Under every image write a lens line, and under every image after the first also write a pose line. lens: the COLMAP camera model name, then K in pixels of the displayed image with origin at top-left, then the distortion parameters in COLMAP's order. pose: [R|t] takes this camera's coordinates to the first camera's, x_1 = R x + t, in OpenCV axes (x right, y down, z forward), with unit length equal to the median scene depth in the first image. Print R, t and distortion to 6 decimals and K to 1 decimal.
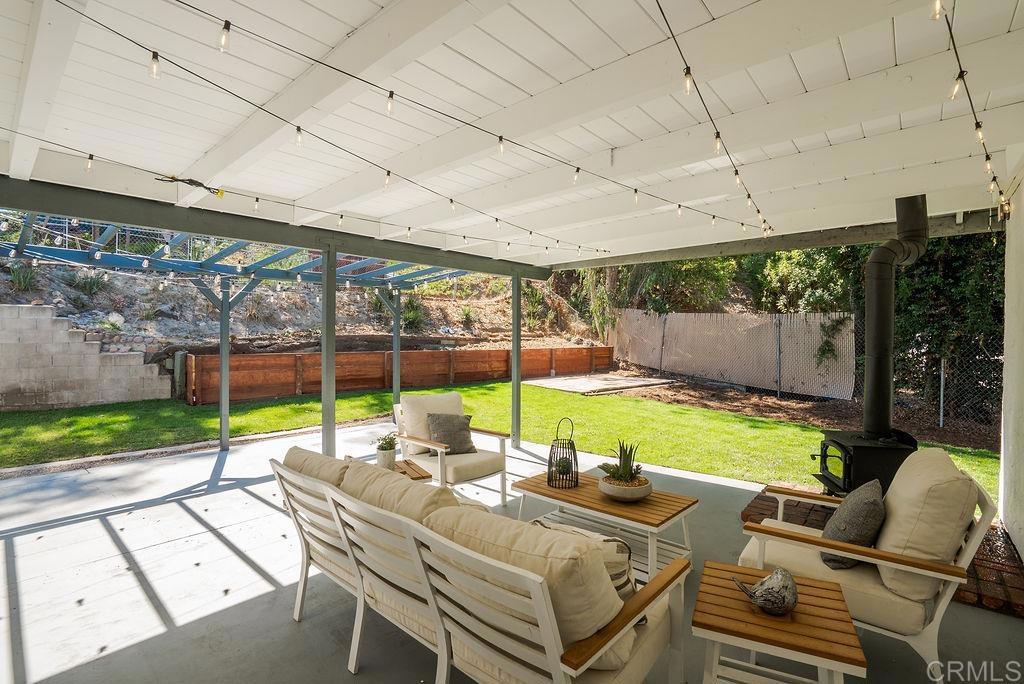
lens RADIAL K [[473.4, 0, 508.1], [0, 473.4, 341.9], [0, 0, 1]] dist [-0.003762, 0.000080]
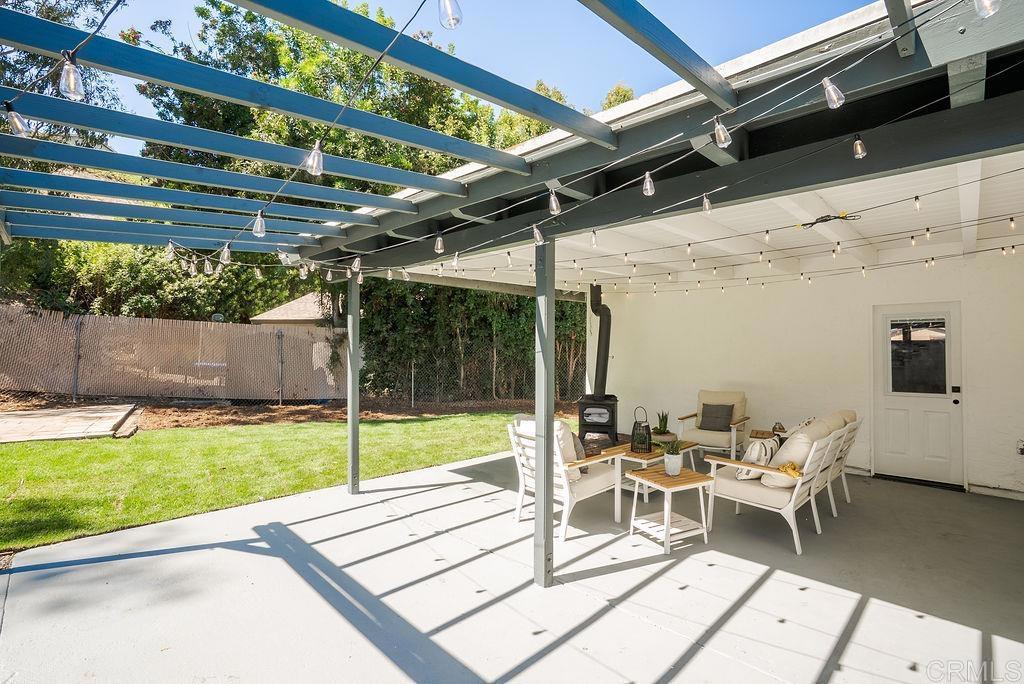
lens RADIAL K [[473.4, 0, 507.7], [0, 473.4, 343.4], [0, 0, 1]] dist [-0.003762, 0.000080]
pose [[0.054103, -0.000645, 0.998535, -0.487443], [0.009855, 0.999951, 0.000112, -0.016544], [-0.998487, 0.009835, 0.054106, 0.454319]]
